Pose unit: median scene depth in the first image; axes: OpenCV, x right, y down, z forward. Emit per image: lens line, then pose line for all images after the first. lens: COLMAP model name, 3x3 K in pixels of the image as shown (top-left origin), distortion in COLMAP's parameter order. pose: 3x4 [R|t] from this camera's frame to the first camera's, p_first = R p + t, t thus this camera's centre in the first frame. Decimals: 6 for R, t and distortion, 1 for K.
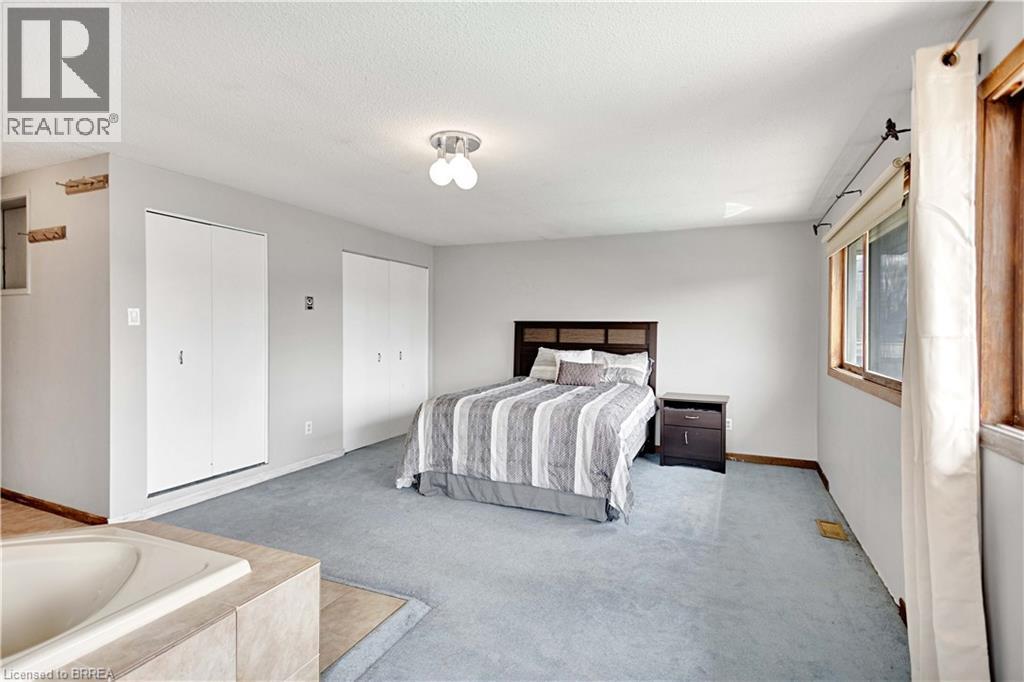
lens RADIAL K [[483.1, 0, 504.8], [0, 483.1, 337.8], [0, 0, 1]] dist [0.002529, 0.000333]
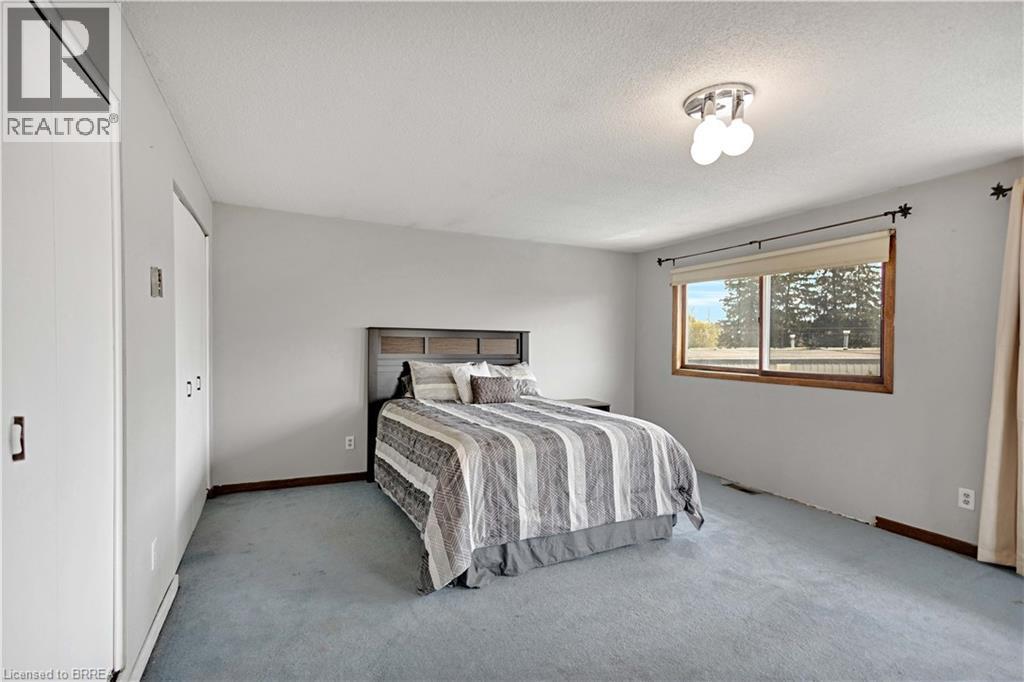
lens RADIAL K [[483.1, 0, 504.8], [0, 483.1, 337.8], [0, 0, 1]] dist [0.002529, 0.000333]
pose [[0.642592, 0.001904, 0.766206, -0.693354], [0.008454, 0.999918, -0.009575, -0.014782], [-0.766162, 0.012630, 0.642524, 0.566160]]
